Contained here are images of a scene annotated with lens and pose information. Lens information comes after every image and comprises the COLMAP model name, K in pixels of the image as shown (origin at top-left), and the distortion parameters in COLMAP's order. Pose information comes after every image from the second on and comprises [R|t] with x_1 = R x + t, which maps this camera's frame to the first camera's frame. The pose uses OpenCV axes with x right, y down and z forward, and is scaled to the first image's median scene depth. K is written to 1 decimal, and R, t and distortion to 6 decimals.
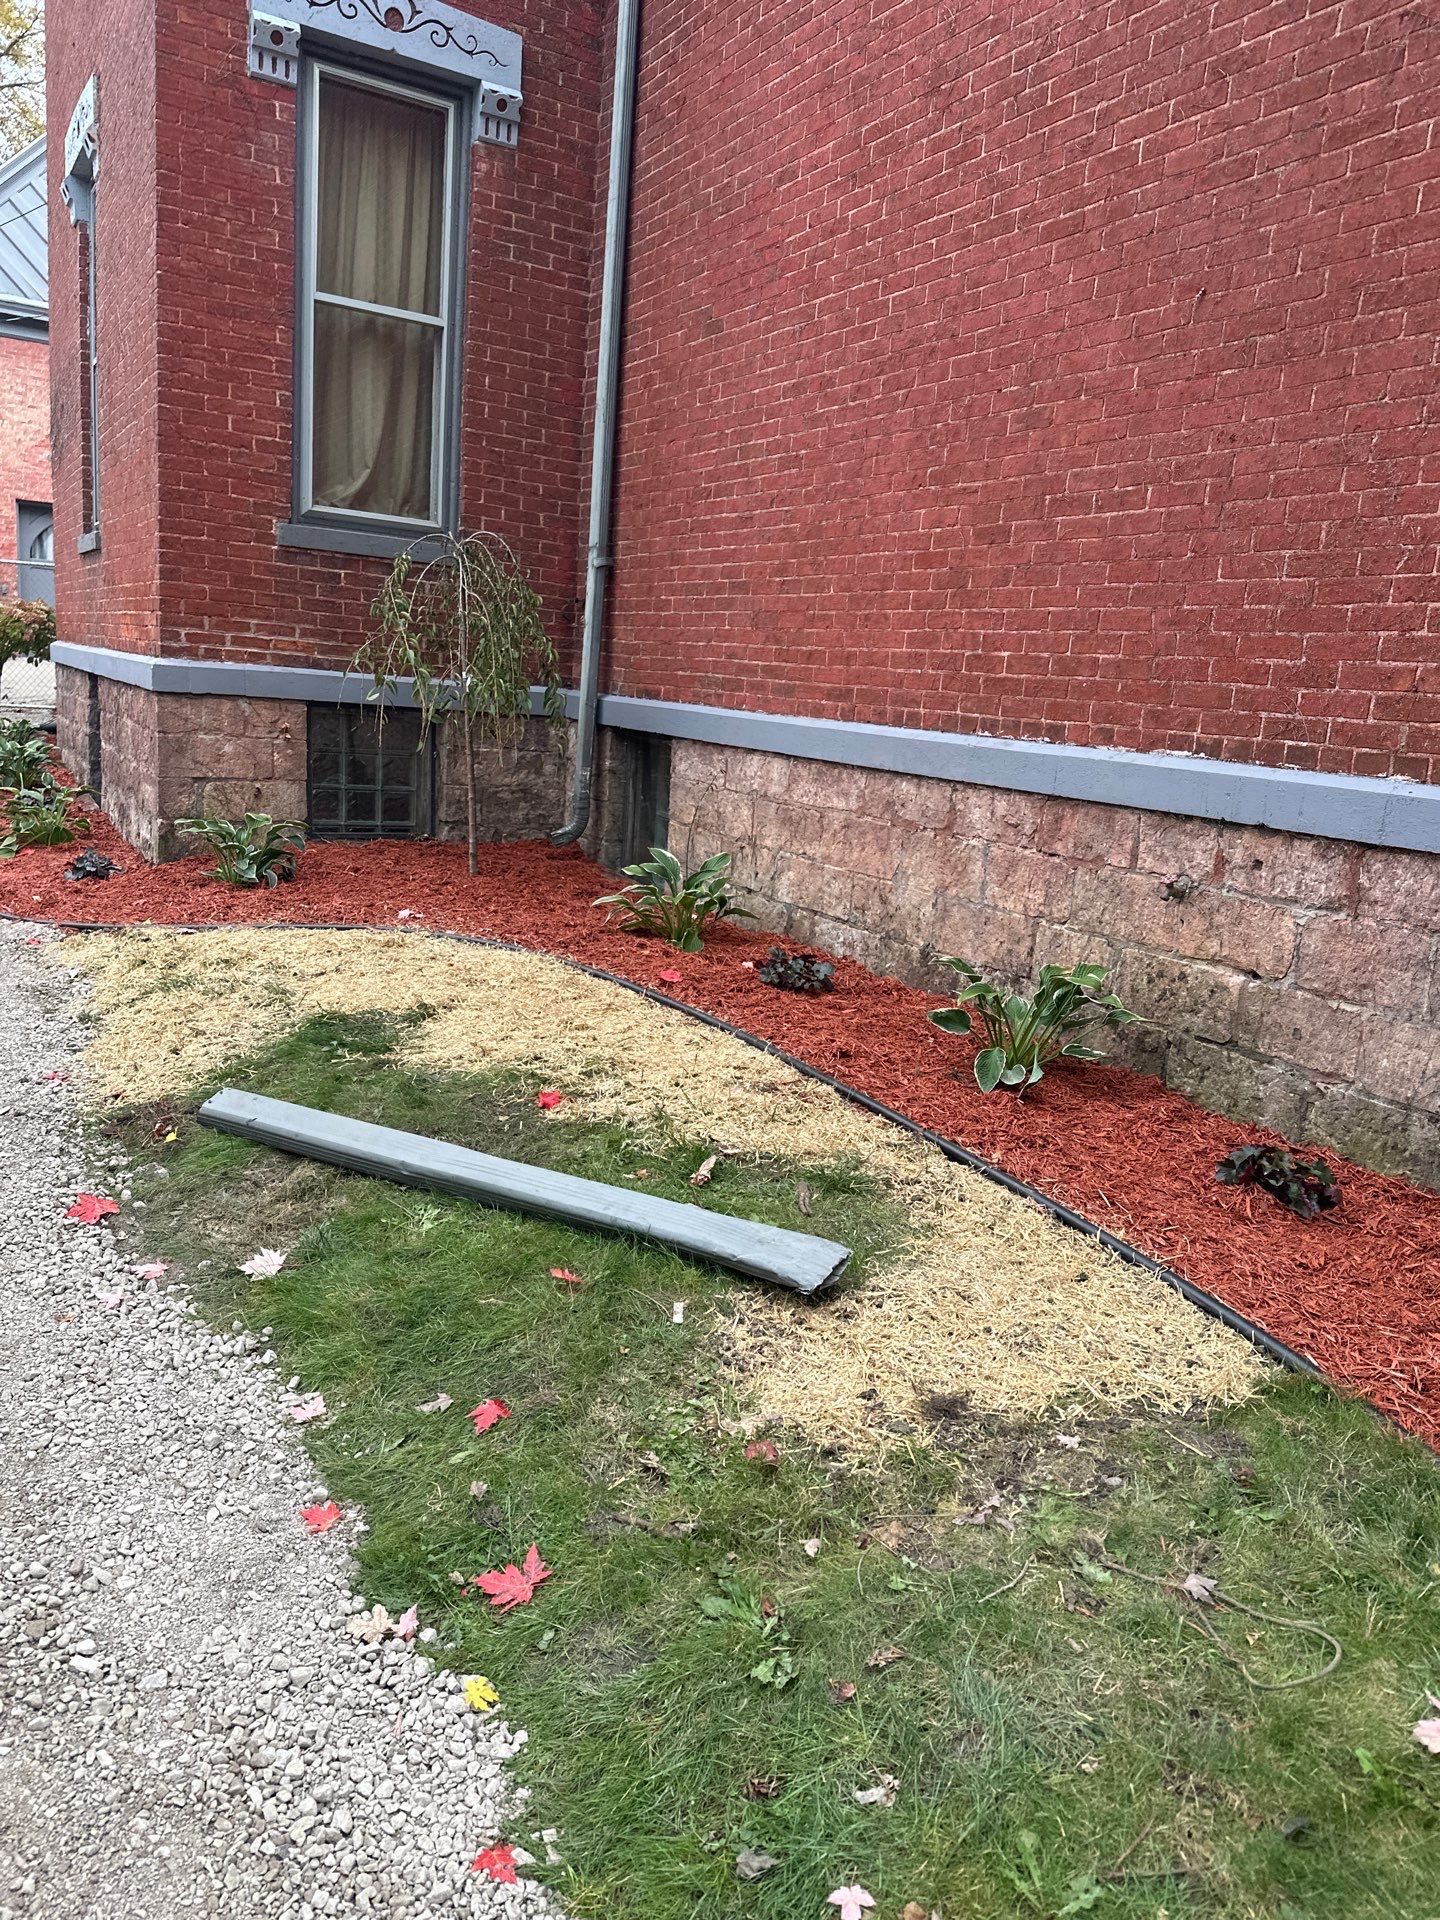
lens RADIAL K [[1351.0, 0, 722.0], [0, 1351.0, 953.7], [0, 0, 1]] dist [0.066366, -0.090721]
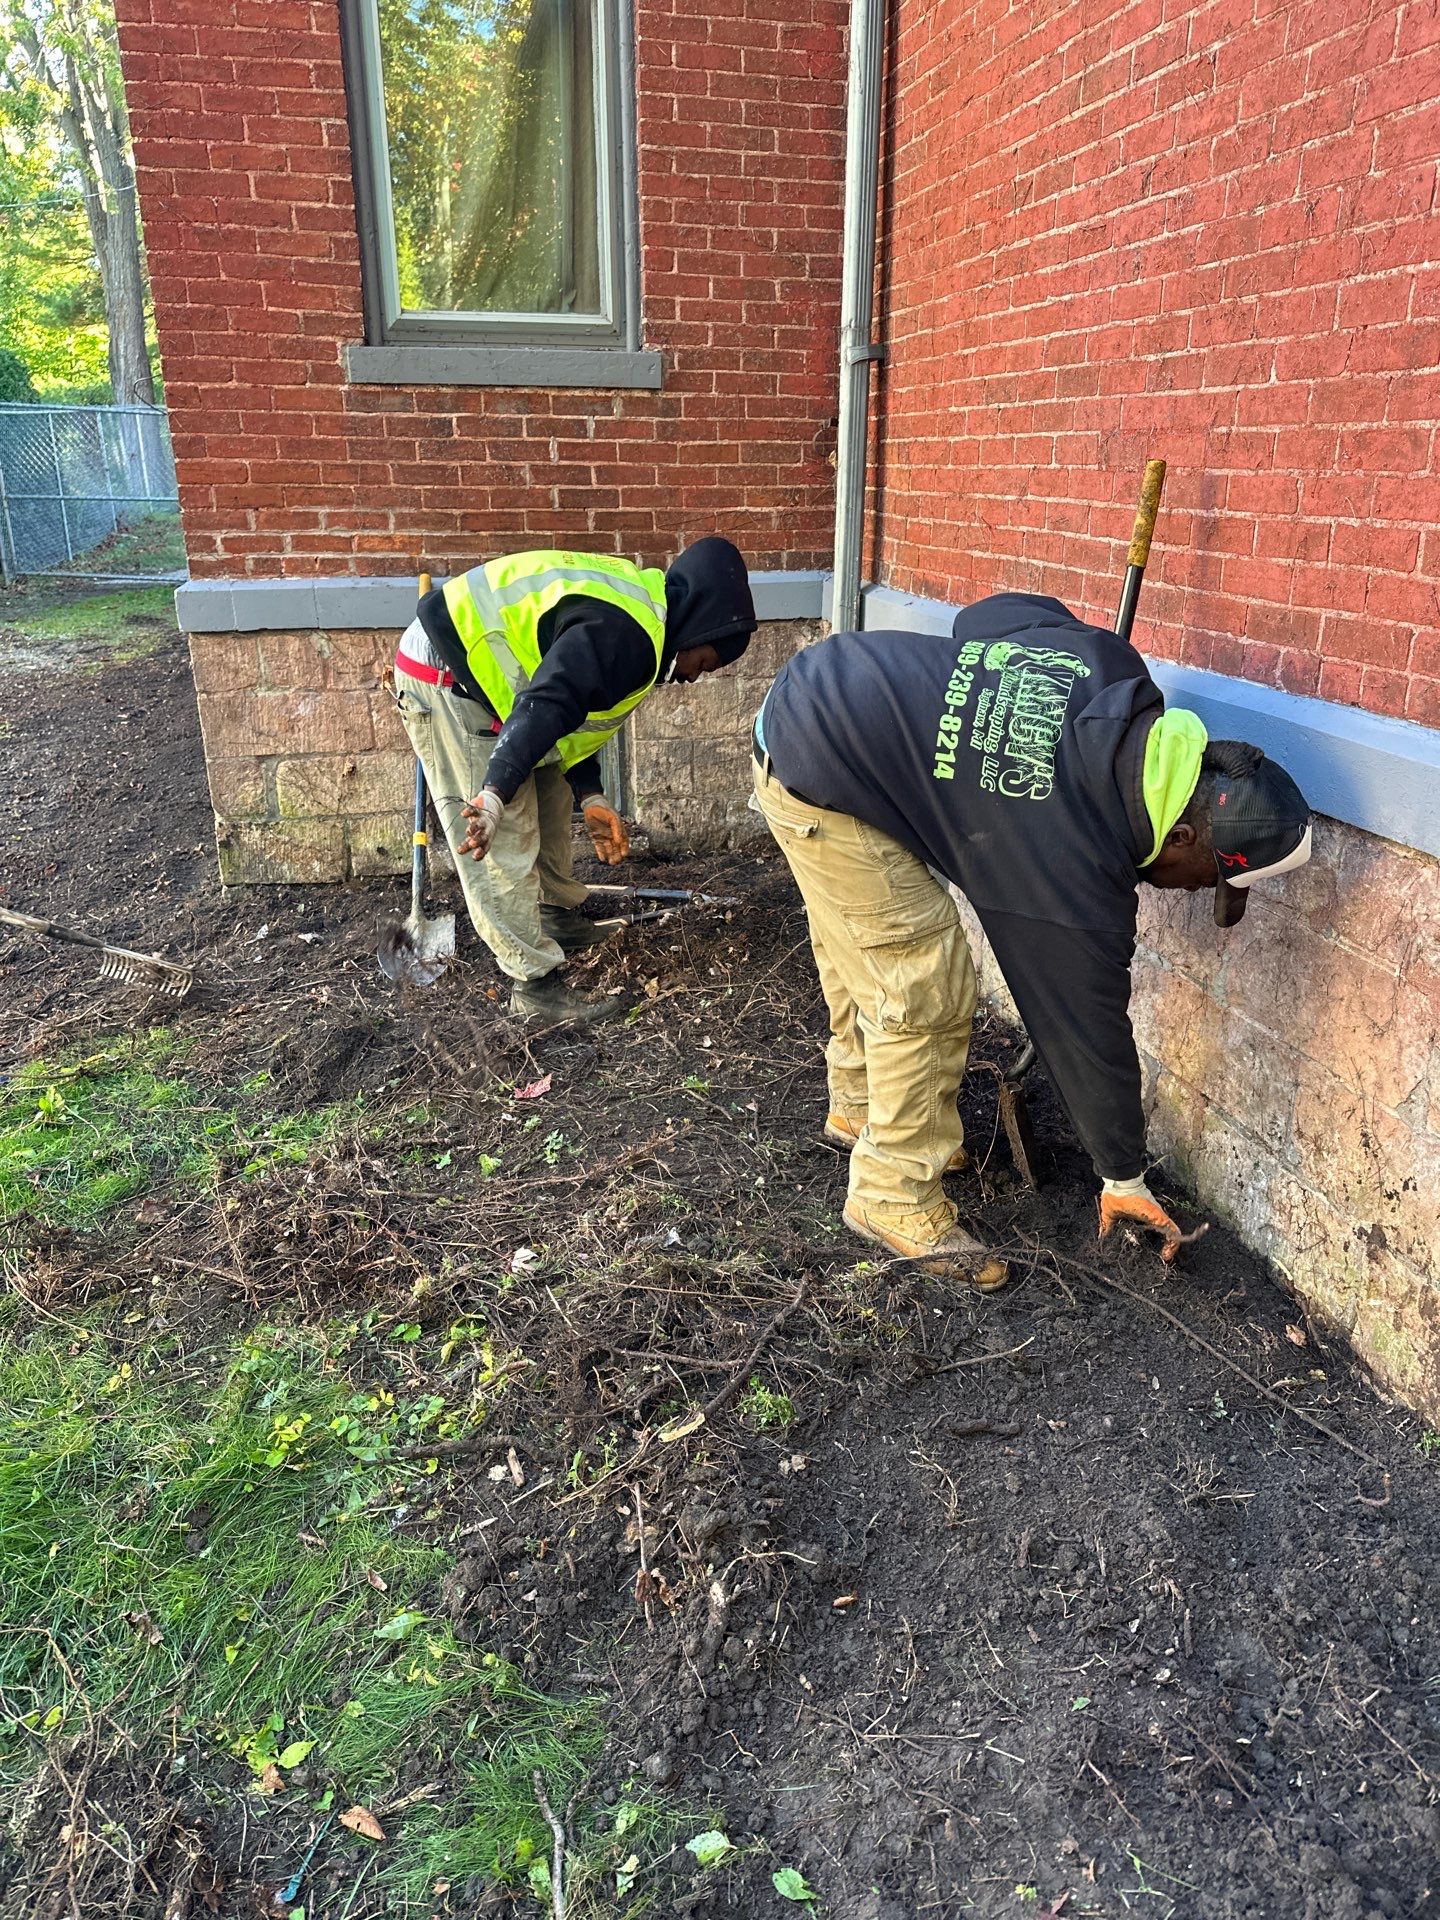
lens RADIAL K [[1351.0, 0, 722.0], [0, 1351.0, 953.7], [0, 0, 1]] dist [0.066366, -0.090721]
pose [[0.950736, 0.028747, -0.308666, 0.044560], [0.013985, 0.990700, 0.135343, -0.122396], [0.309686, -0.132993, 0.941492, 0.428289]]
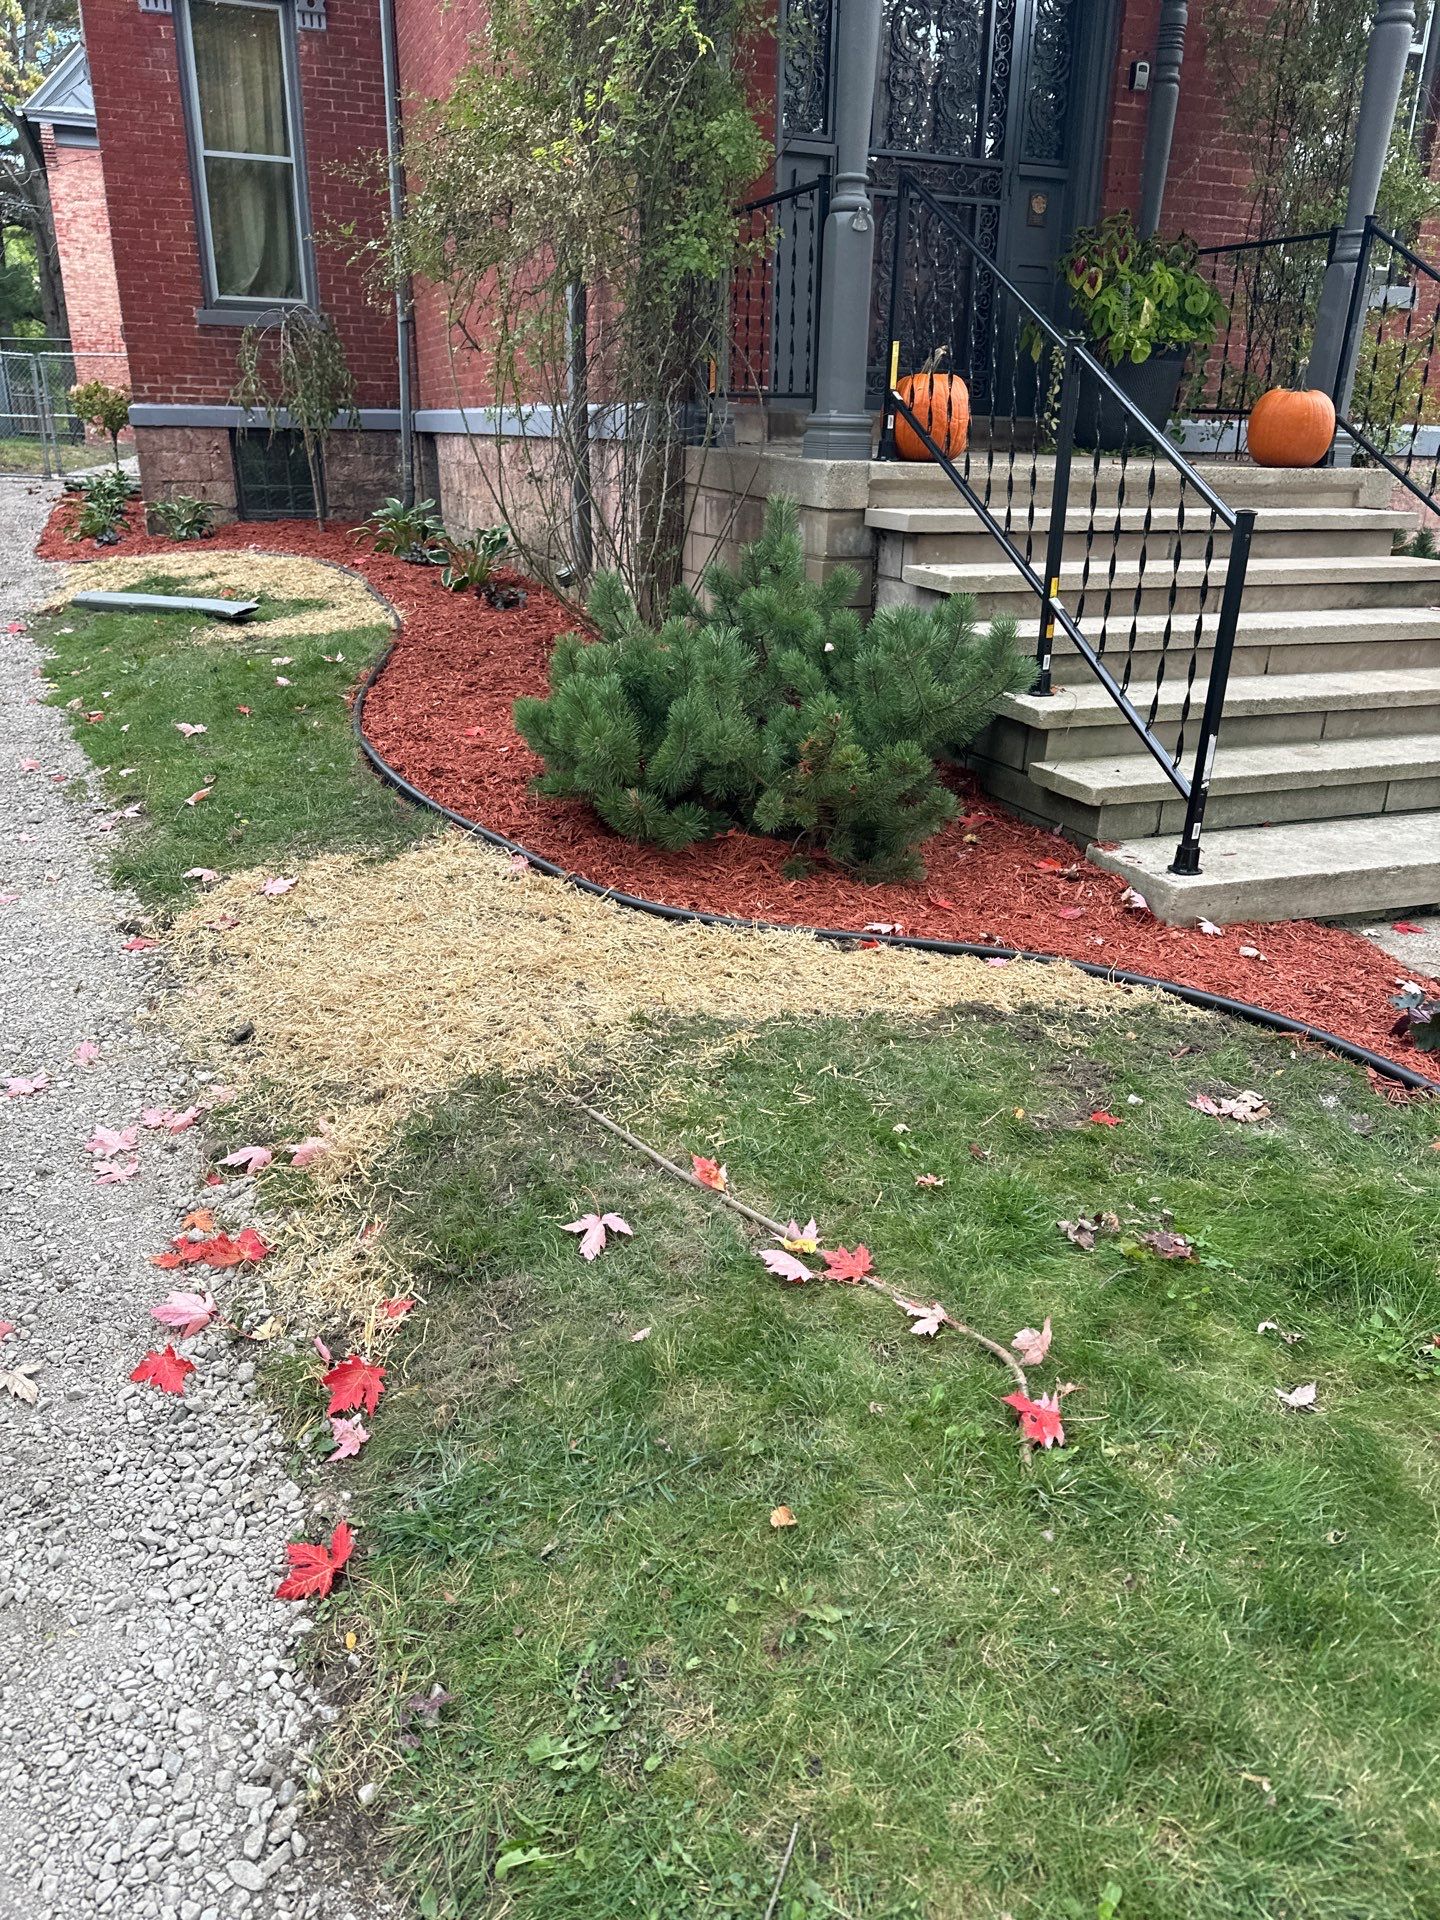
lens RADIAL K [[1342.0, 0, 717.2], [0, 1342.0, 962.4], [0, 0, 1]] dist [0.008843, -0.018053]
pose [[0.986527, -0.000716, -0.163594, 0.531996], [0.028367, 0.985591, 0.166749, 0.190310], [0.161118, -0.169143, 0.972333, -0.552411]]
